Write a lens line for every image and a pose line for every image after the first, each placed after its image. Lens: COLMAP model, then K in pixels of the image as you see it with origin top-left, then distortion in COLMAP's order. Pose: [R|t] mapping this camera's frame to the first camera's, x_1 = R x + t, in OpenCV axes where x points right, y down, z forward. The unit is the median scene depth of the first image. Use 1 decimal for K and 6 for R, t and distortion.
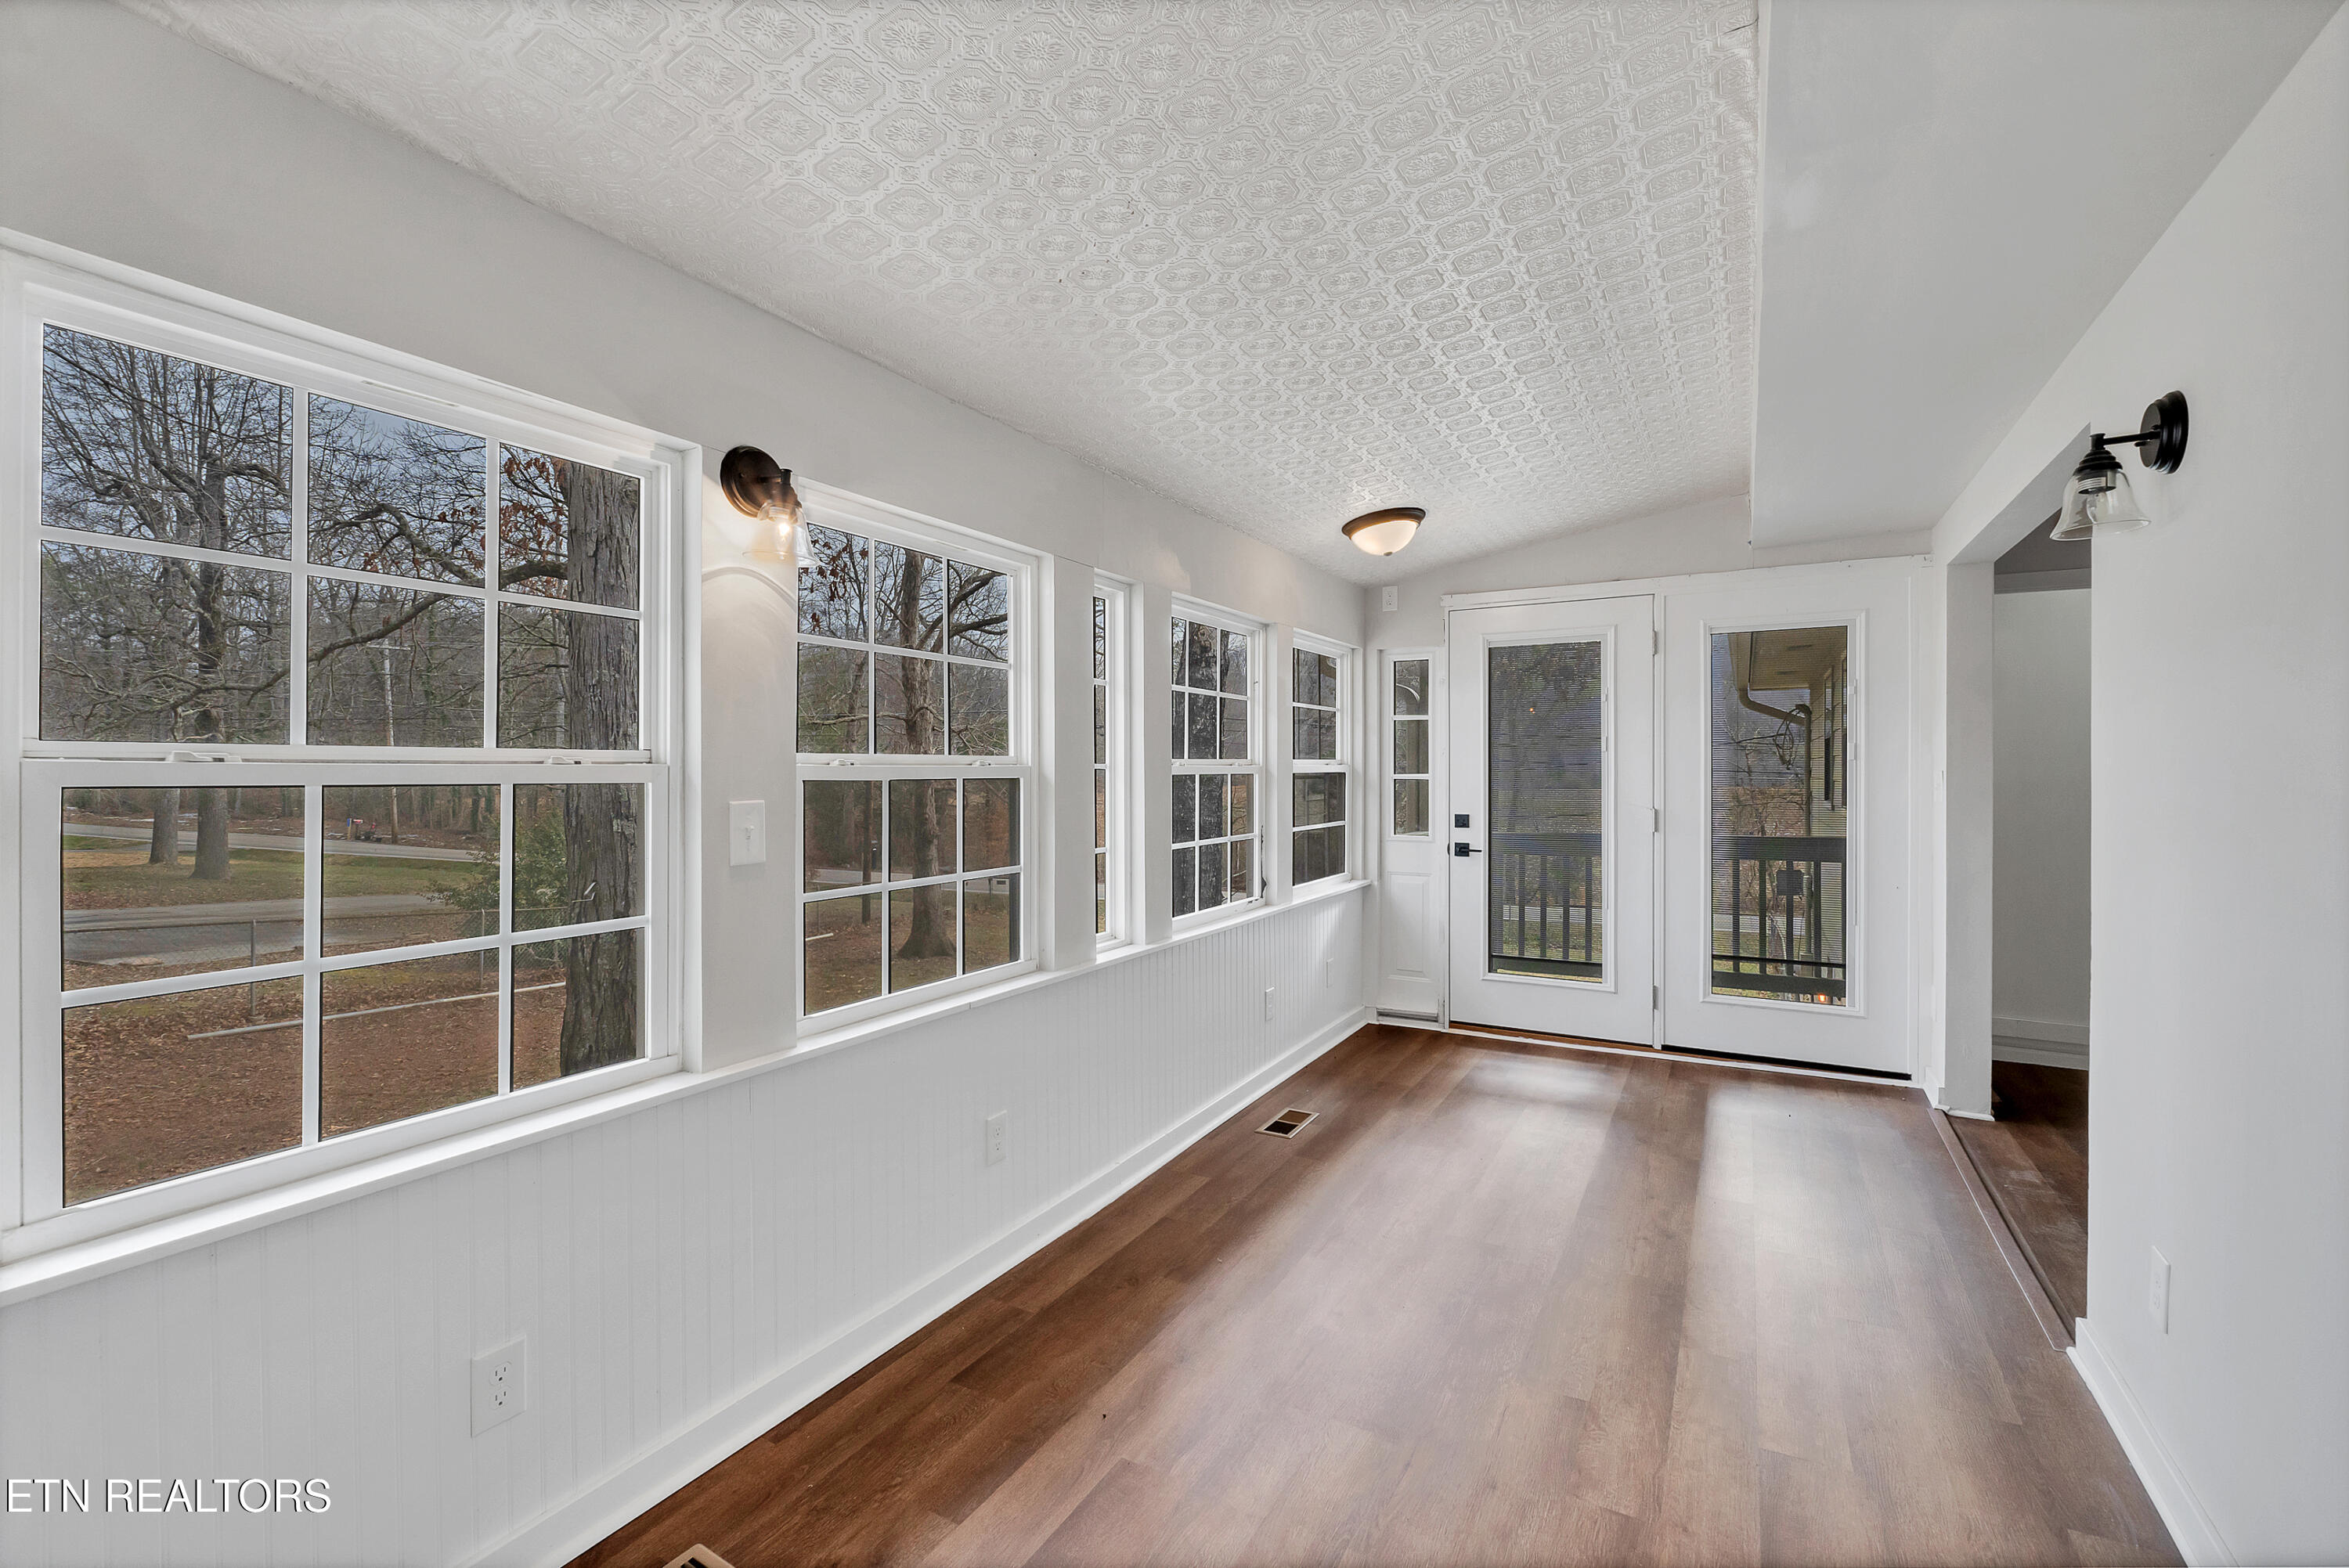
lens RADIAL K [[985.3, 0, 1161.6], [0, 985.3, 775.5], [0, 0, 1]] dist [-0.007620, -0.000300]
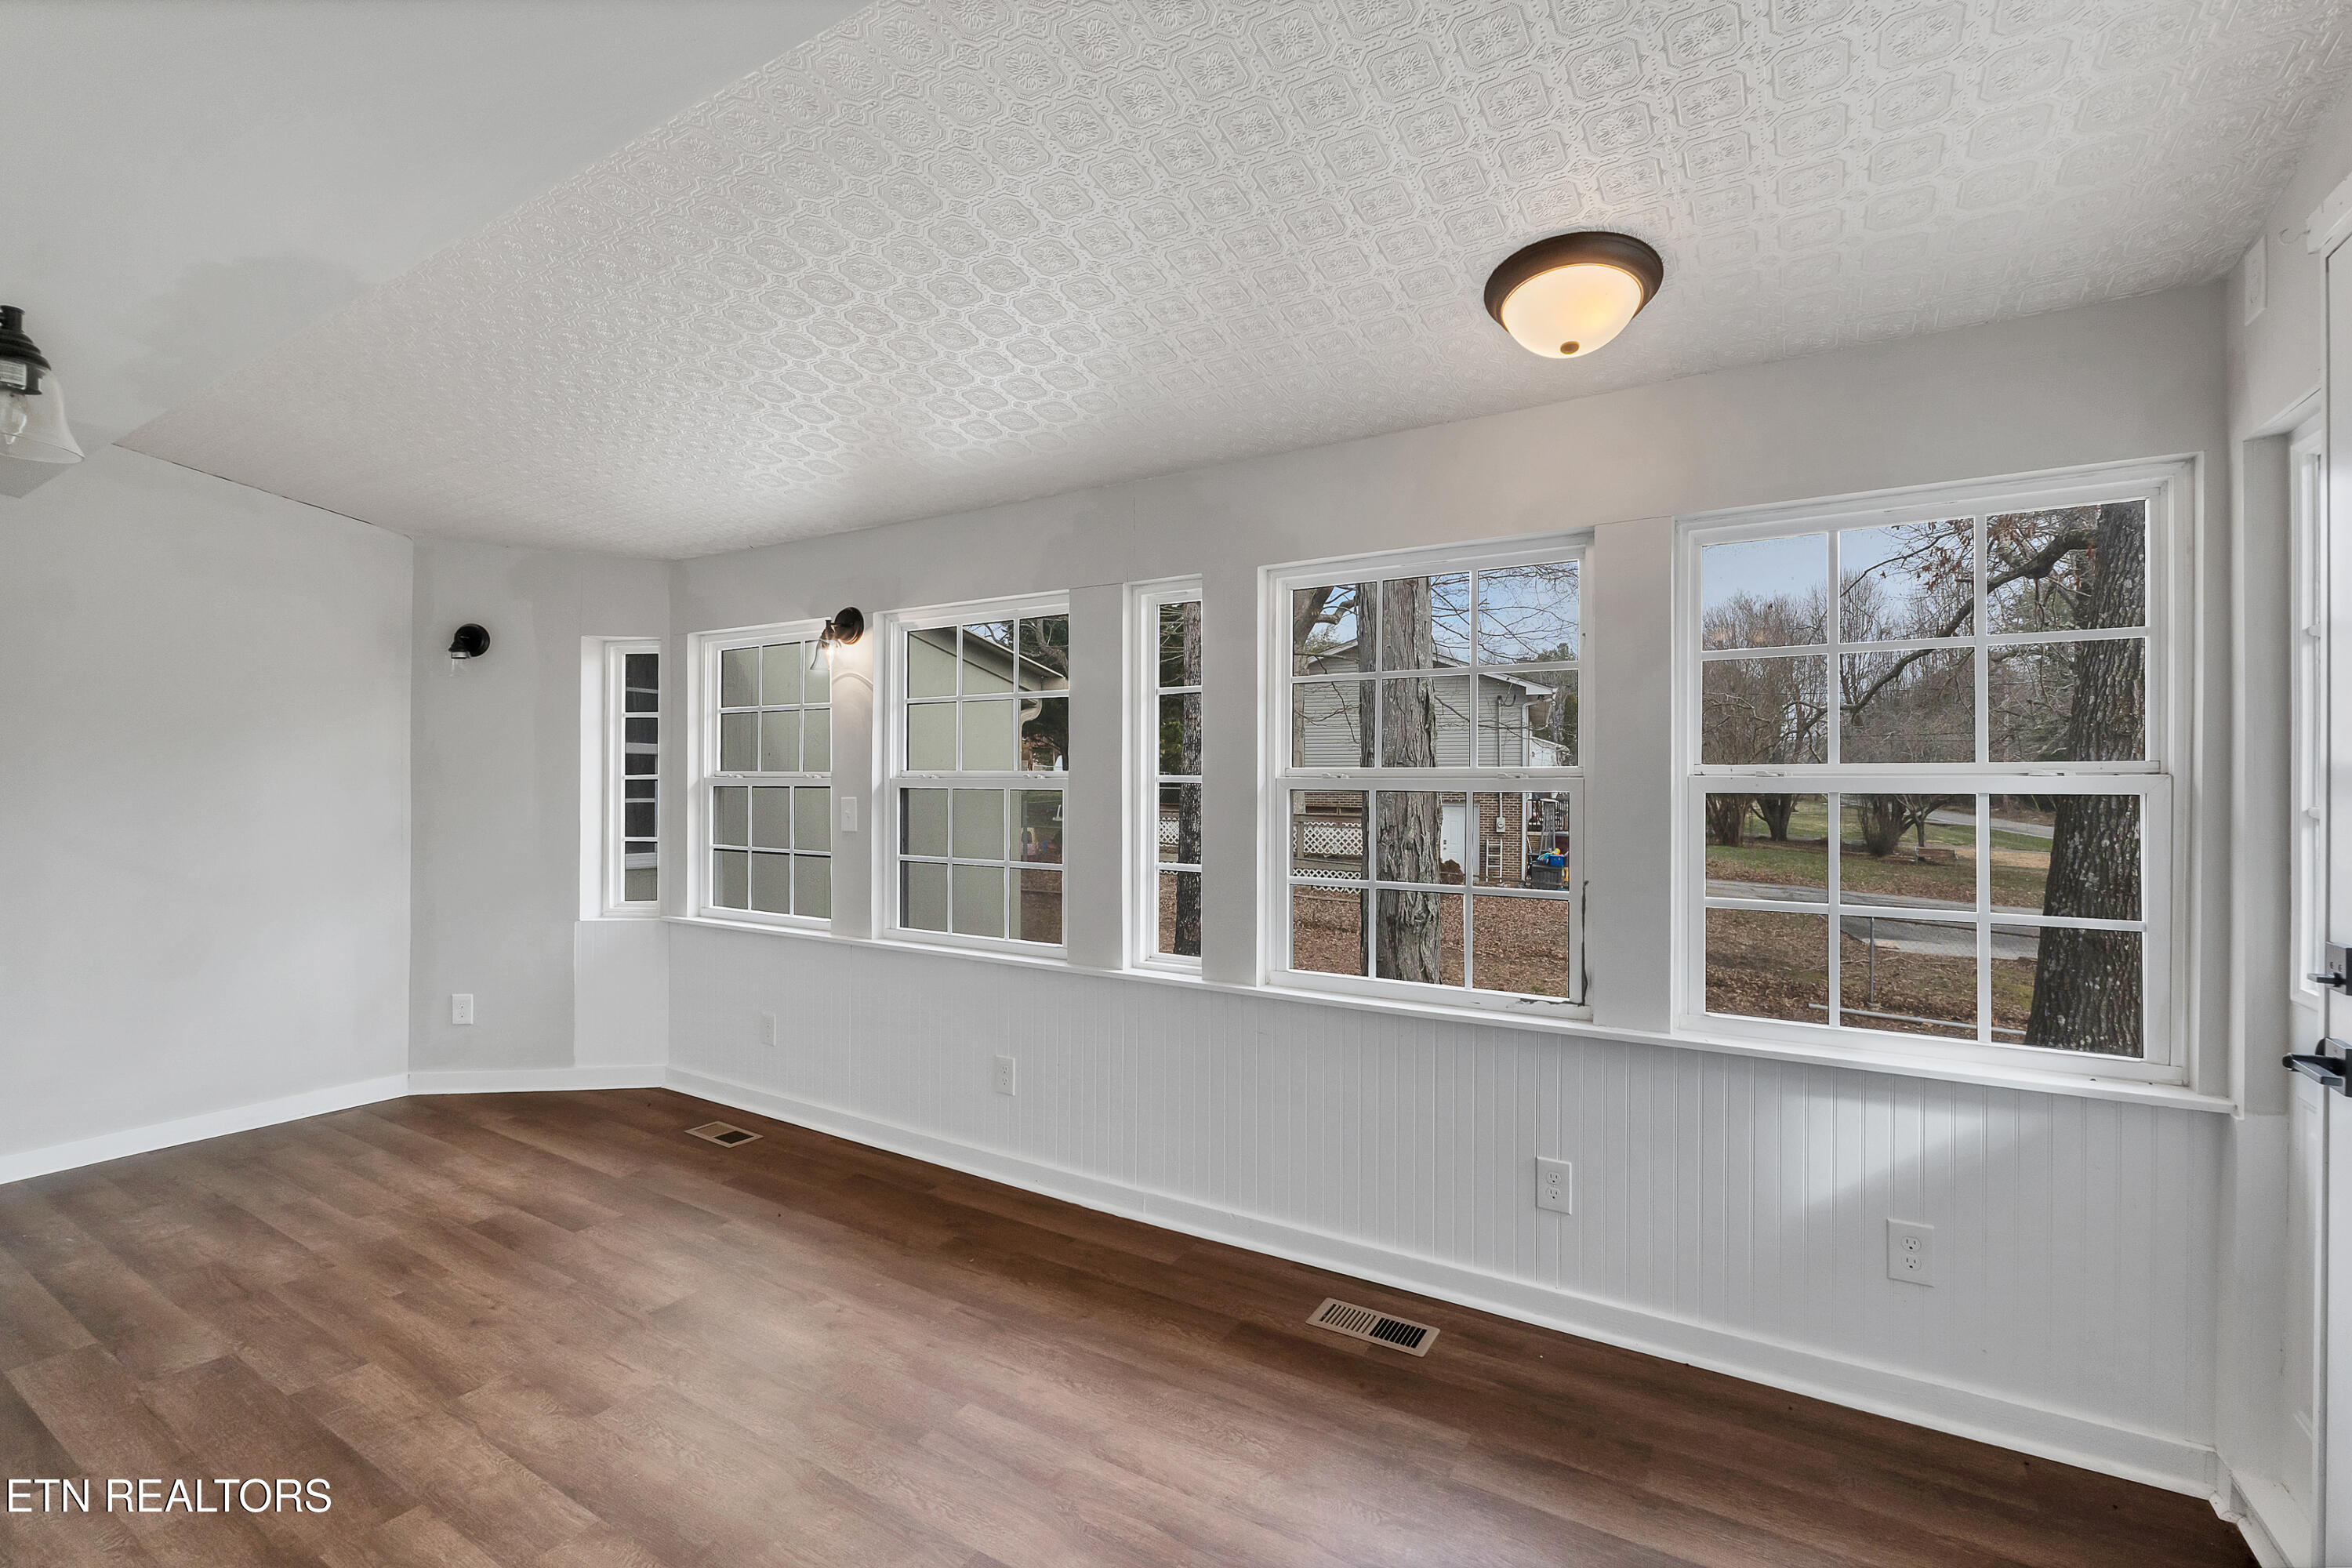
lens RADIAL K [[986.6, 0, 1163.1], [0, 986.6, 775.5], [0, 0, 1]] dist [-0.007620, -0.000300]
pose [[-0.004028, -0.006745, -0.999969, 1.113873], [-0.010996, 0.999917, -0.006700, -0.006376], [0.999931, 0.010969, -0.004102, 1.229494]]
